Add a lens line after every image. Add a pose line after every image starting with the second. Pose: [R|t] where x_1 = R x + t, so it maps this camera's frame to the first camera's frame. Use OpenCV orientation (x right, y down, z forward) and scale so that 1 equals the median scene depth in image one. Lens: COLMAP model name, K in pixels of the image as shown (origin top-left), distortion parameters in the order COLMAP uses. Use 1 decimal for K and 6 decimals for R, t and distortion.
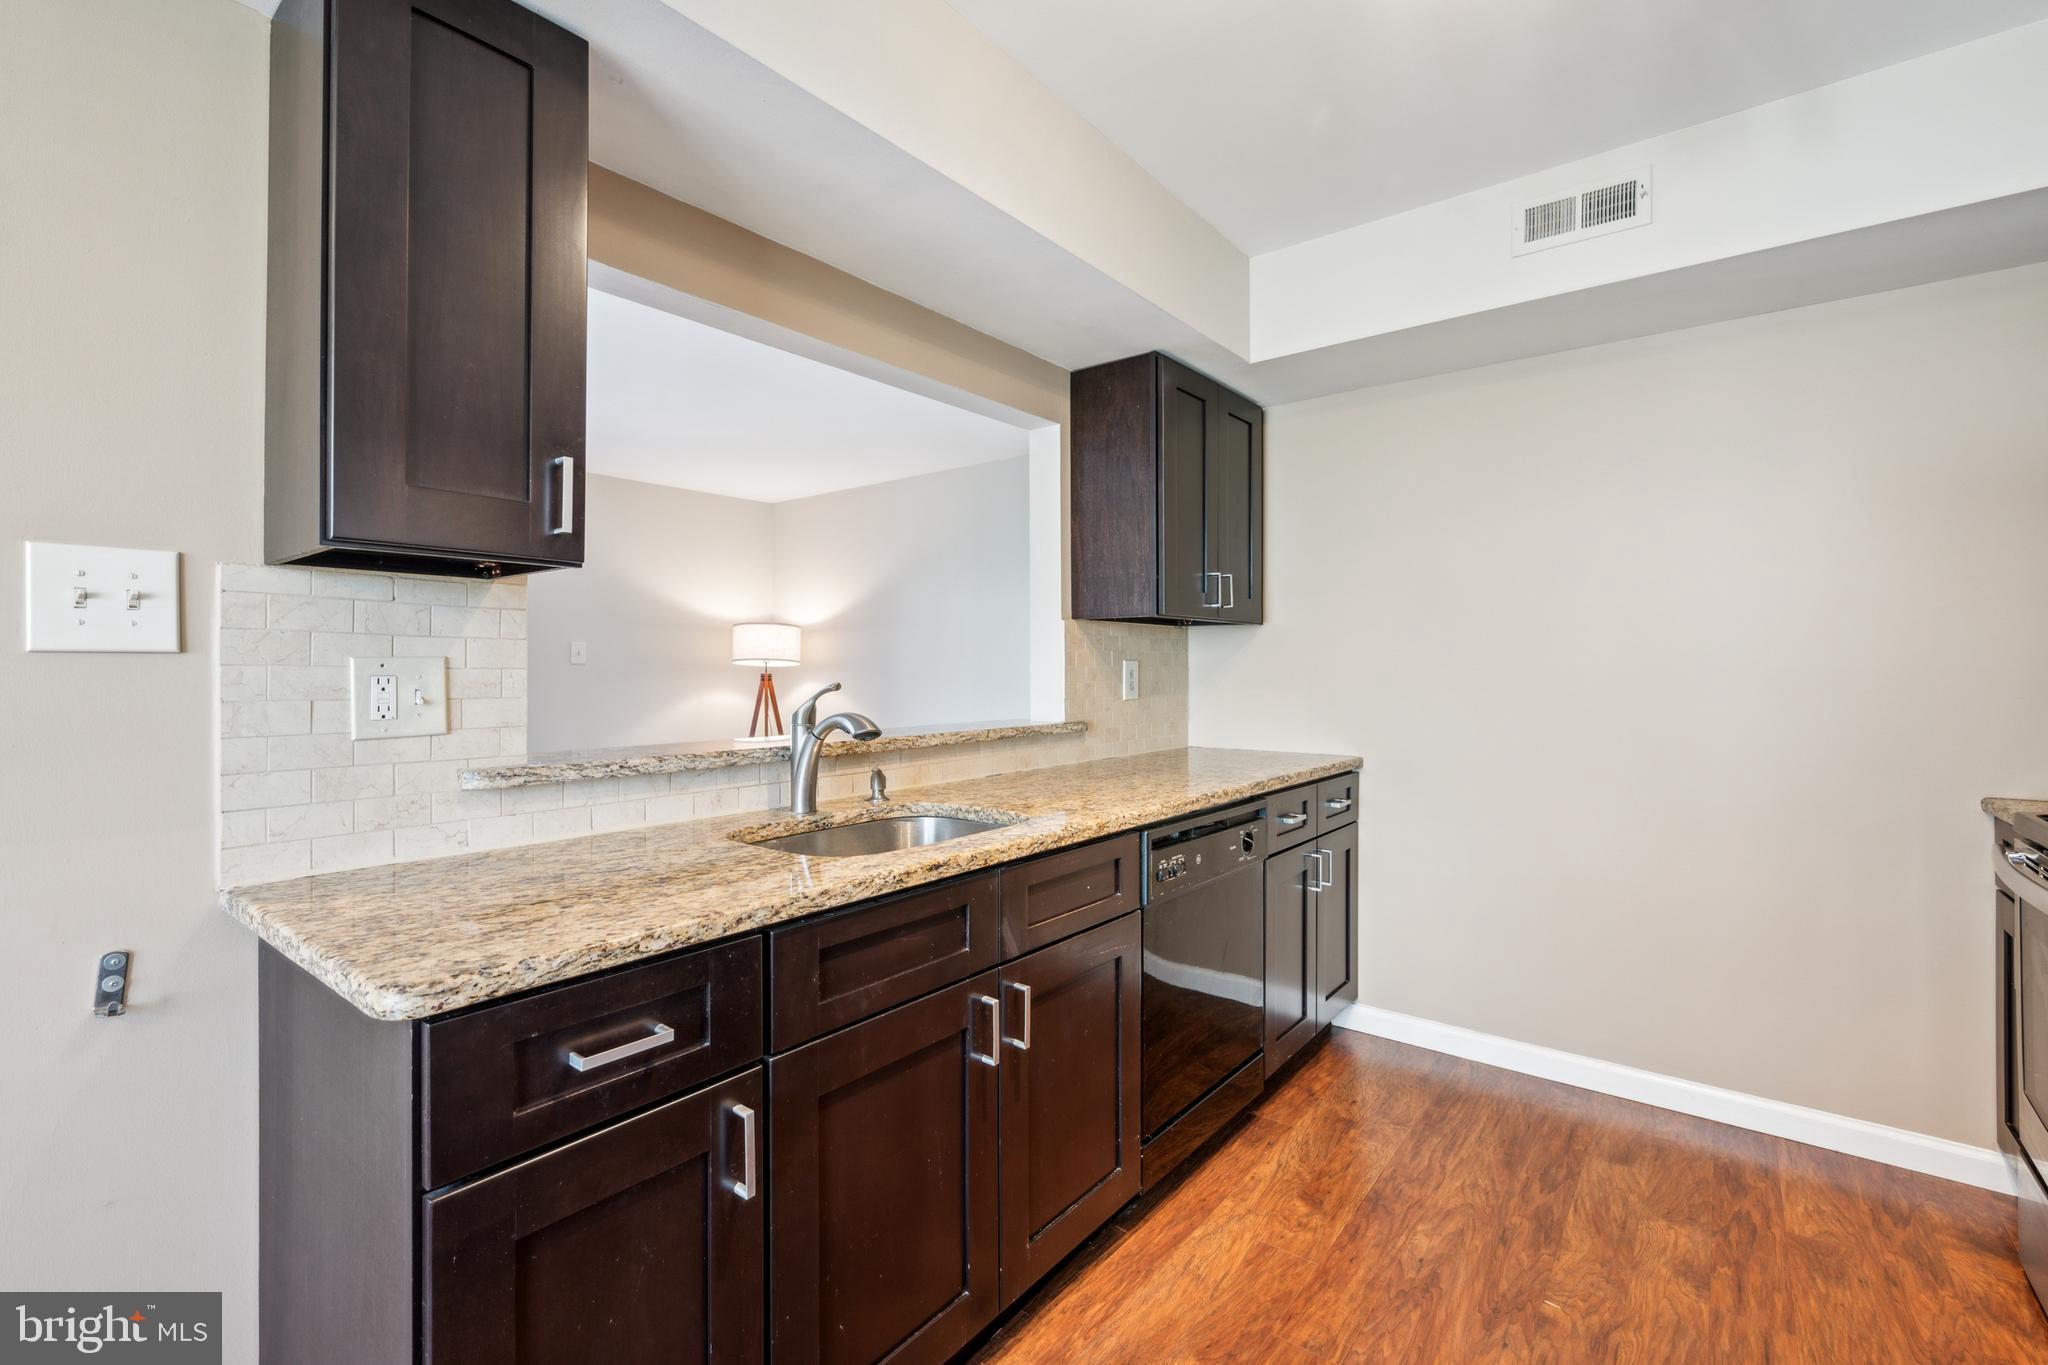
lens RADIAL K [[867.7, 0, 1071.8], [0, 867.7, 664.7], [0, 0, 1]] dist [-0.000590, 0.000901]
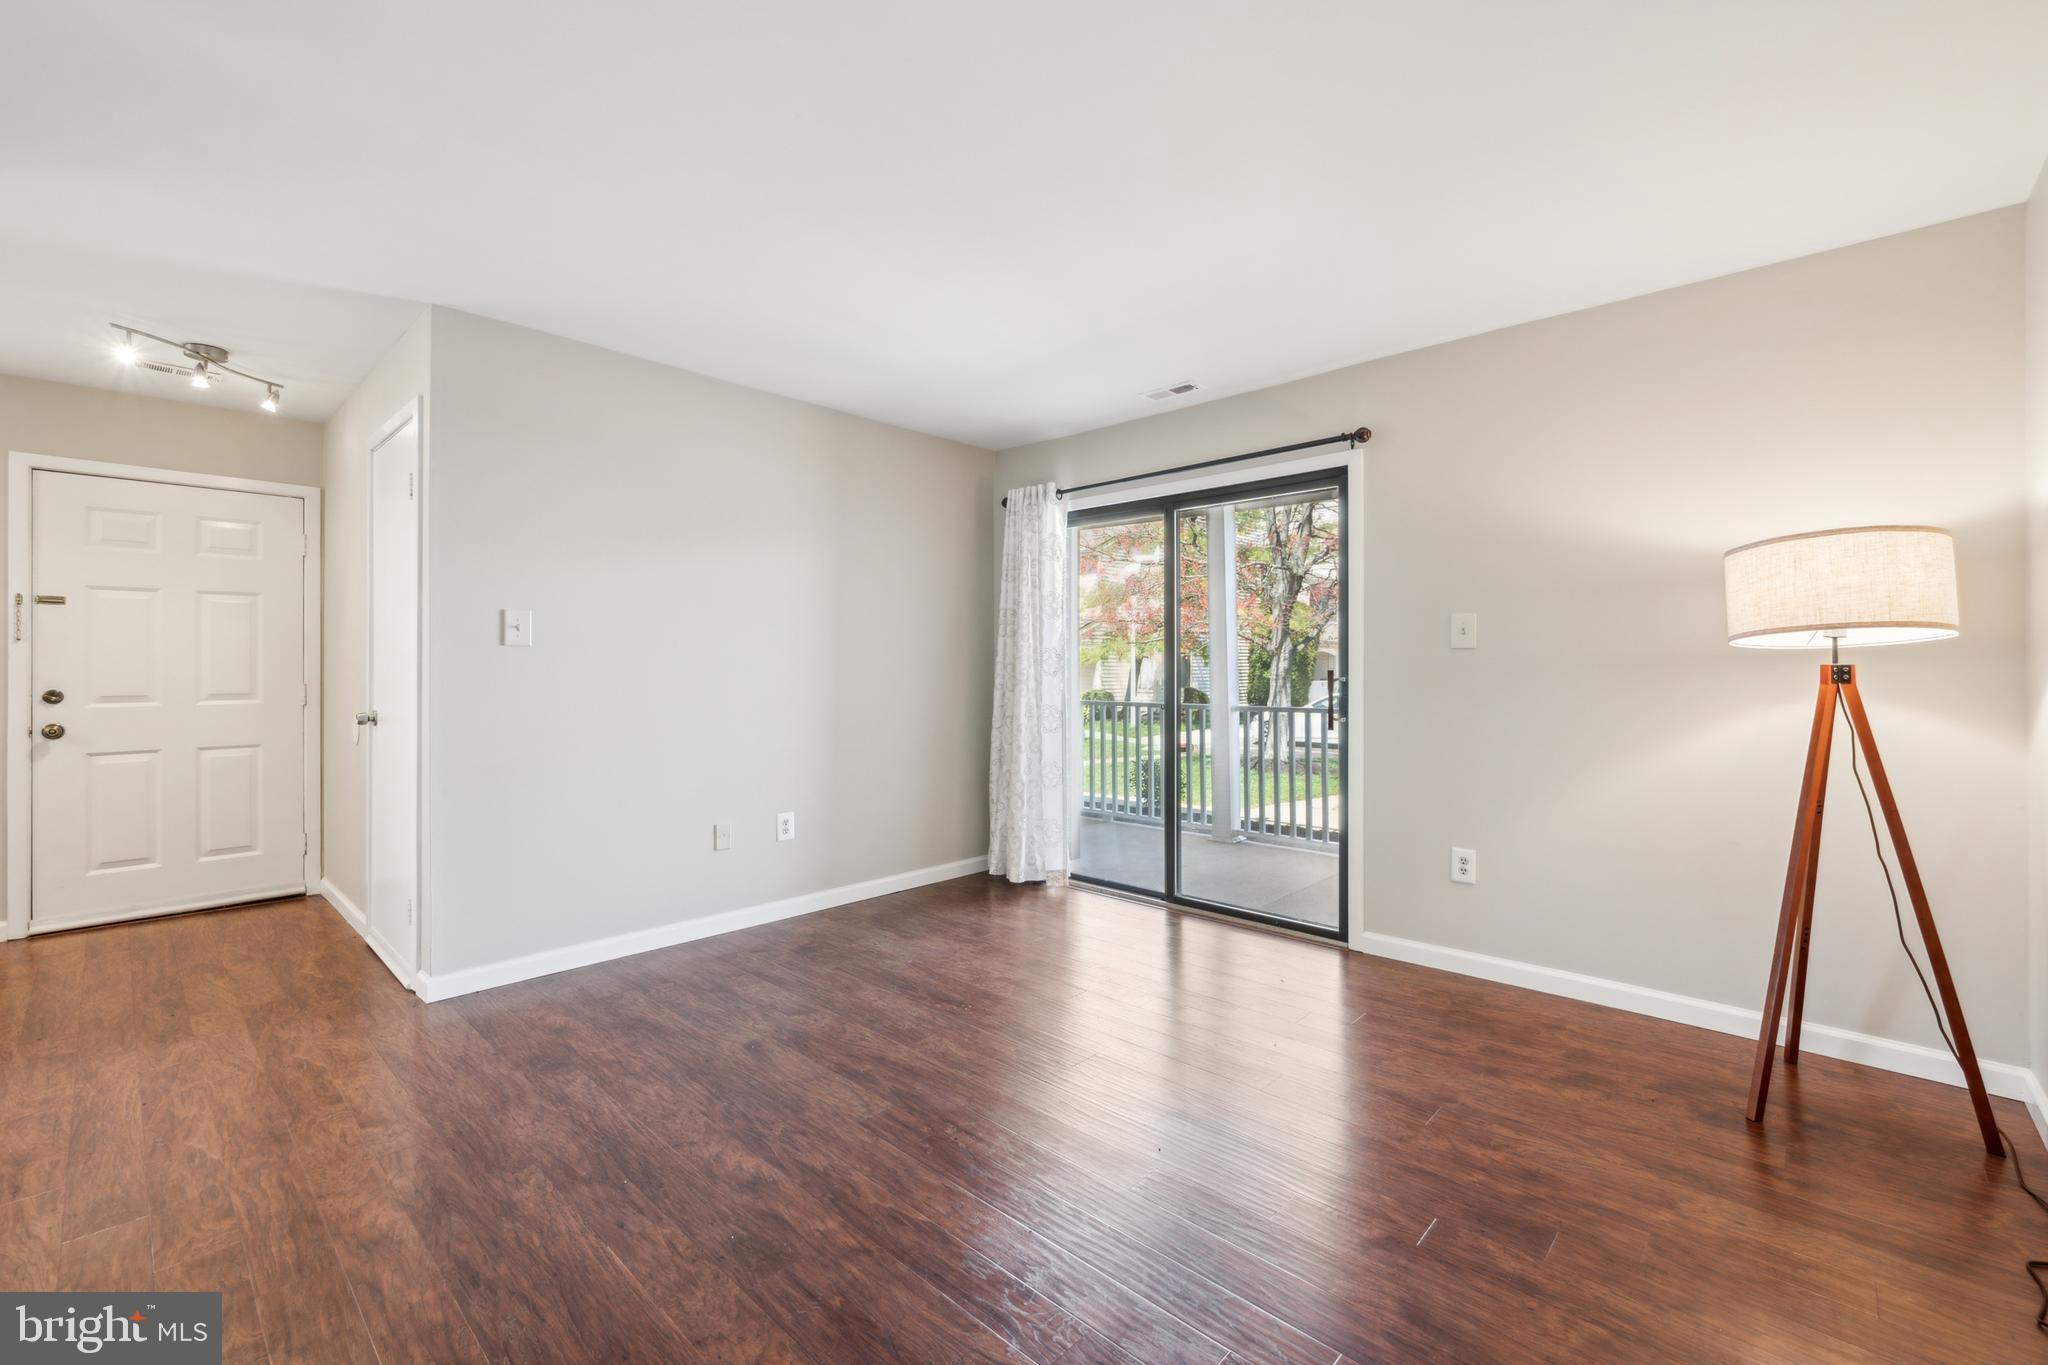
lens RADIAL K [[867.7, 0, 1019.0], [0, 867.7, 660.9], [0, 0, 1]] dist [-0.000590, 0.000901]
pose [[-0.097246, -0.000100, -0.995260, 0.293029], [0.005690, 0.999984, -0.000657, 0.023431], [0.995244, -0.005727, -0.097244, 2.235687]]
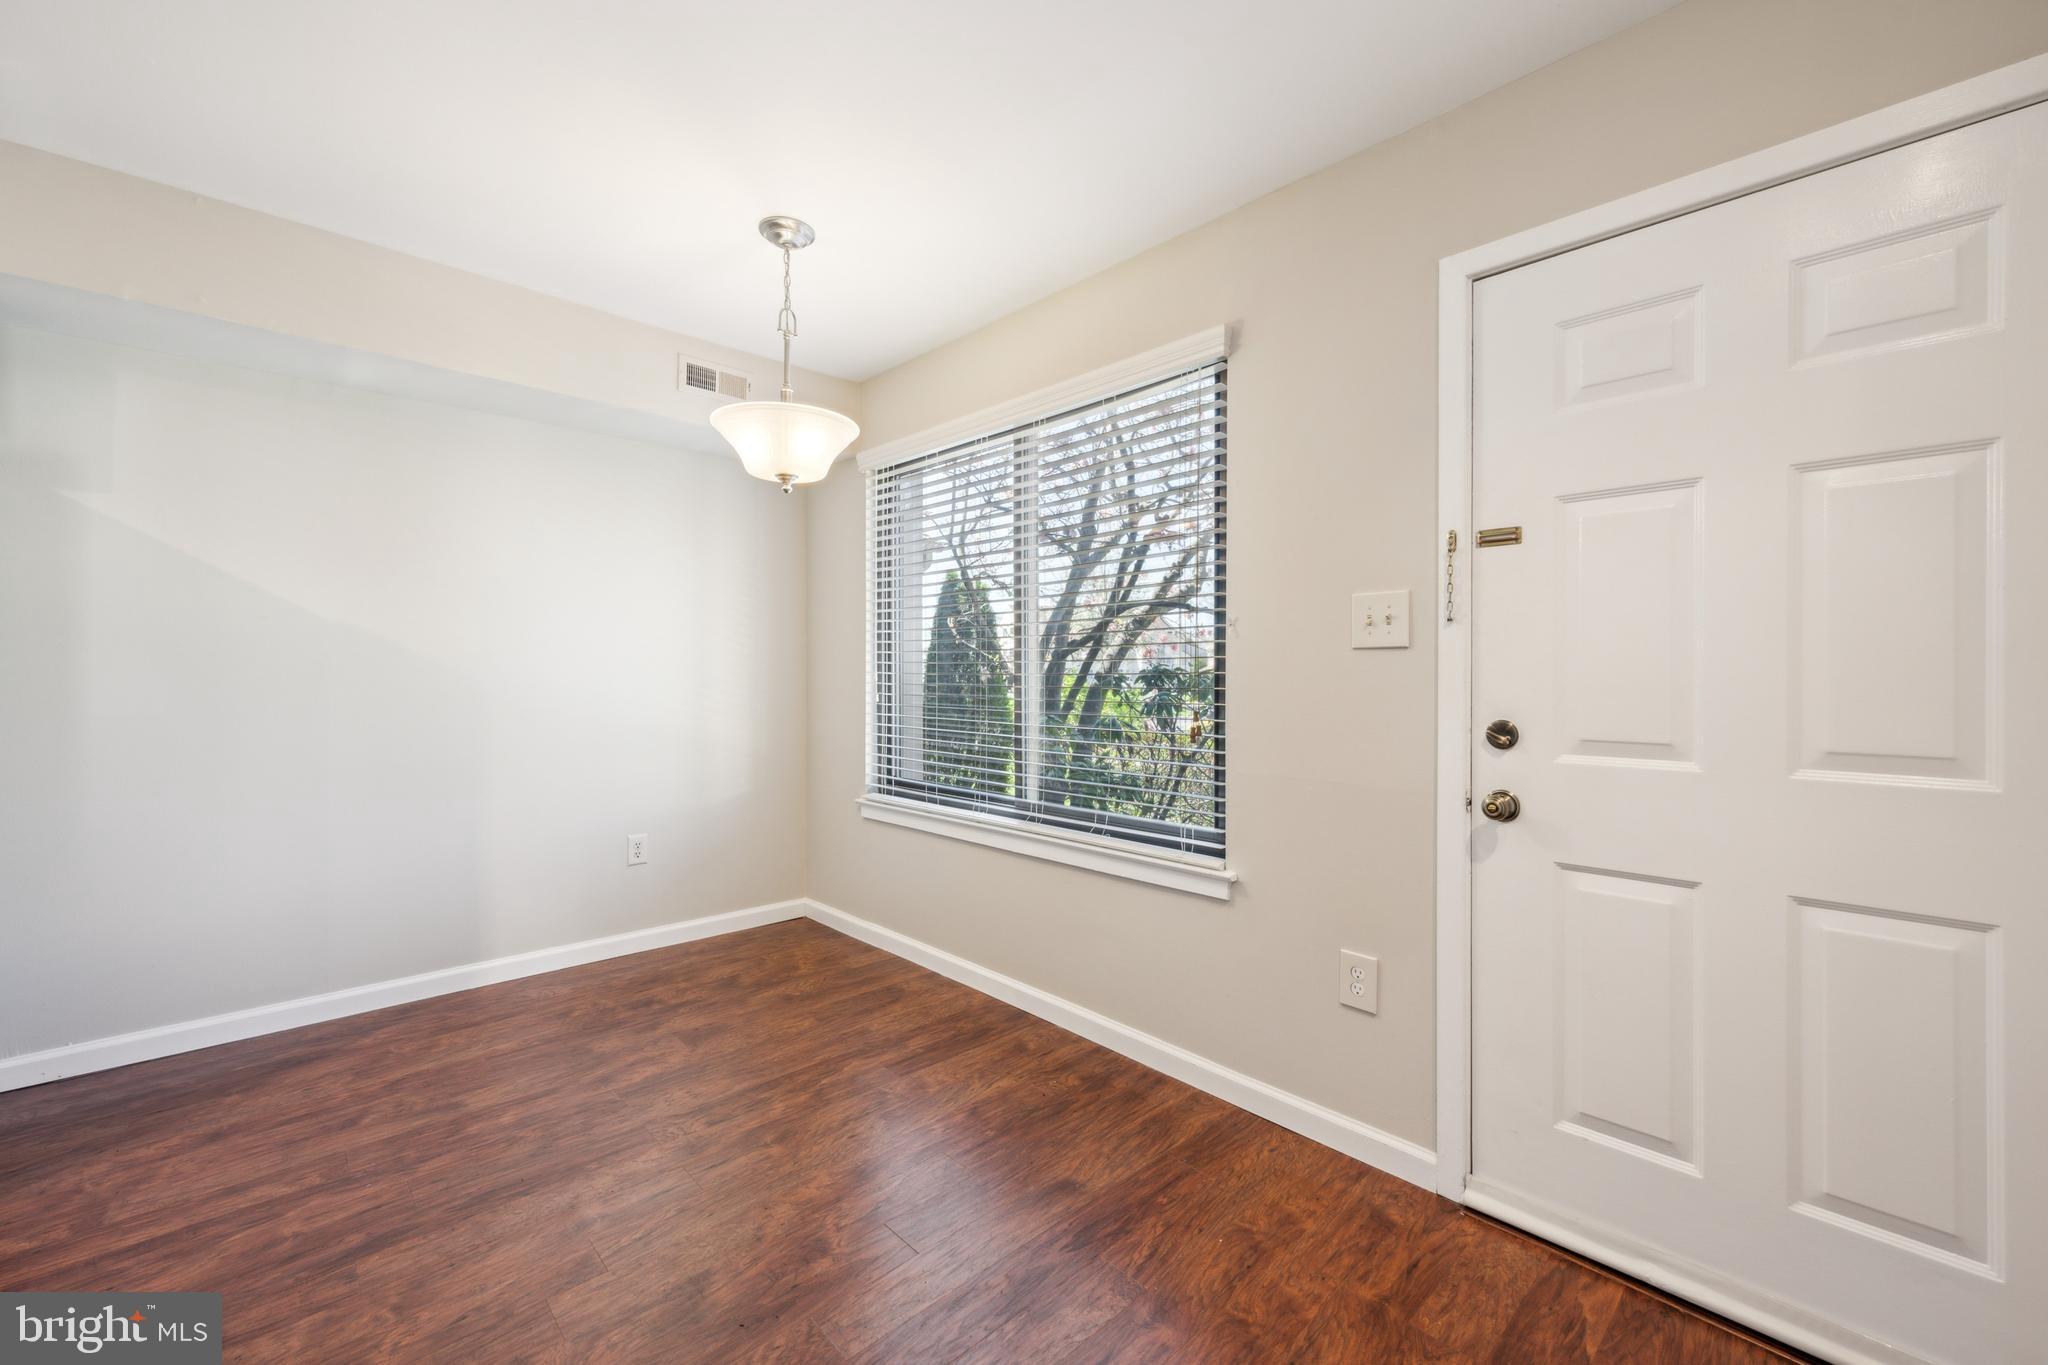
lens RADIAL K [[829.3, 0, 1031.4], [0, 829.3, 672.7], [0, 0, 1]] dist [0.004551, -0.000330]
pose [[-0.988956, 0.001046, 0.148208, -1.162083], [0.000895, 0.999999, -0.001089, 0.022970], [-0.148209, -0.000944, -0.988956, 0.761378]]
